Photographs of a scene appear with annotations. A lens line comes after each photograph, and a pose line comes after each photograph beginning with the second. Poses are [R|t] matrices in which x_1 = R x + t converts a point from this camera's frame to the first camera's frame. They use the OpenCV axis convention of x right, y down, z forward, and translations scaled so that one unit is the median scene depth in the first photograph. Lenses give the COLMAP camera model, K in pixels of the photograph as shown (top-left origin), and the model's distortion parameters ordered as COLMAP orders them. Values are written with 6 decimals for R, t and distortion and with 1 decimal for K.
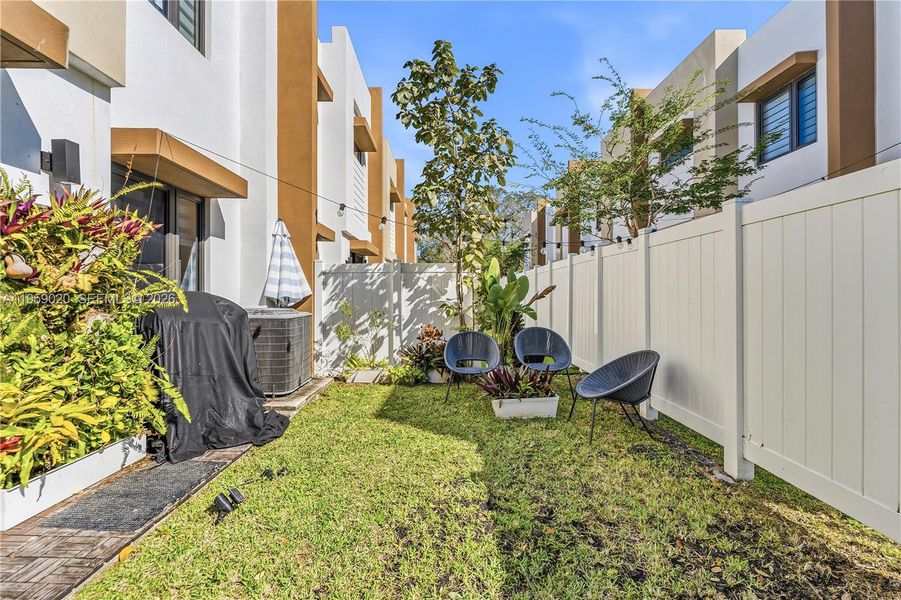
lens RADIAL K [[369.4, 0, 444.6], [0, 369.4, 291.9], [0, 0, 1]] dist [0.010067, 0.000242]
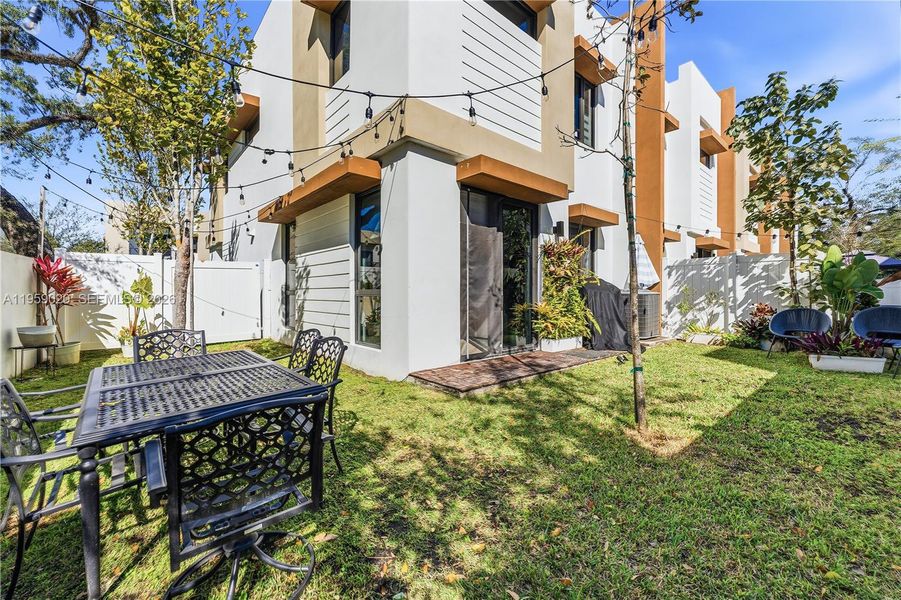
lens RADIAL K [[369.4, 0, 447.3], [0, 369.4, 290.3], [0, 0, 1]] dist [0.010067, 0.000242]
pose [[0.647672, -0.001956, -0.761916, 0.229651], [-0.000346, 0.999996, -0.002861, 0.048090], [0.761919, 0.002116, 0.647669, -0.630303]]
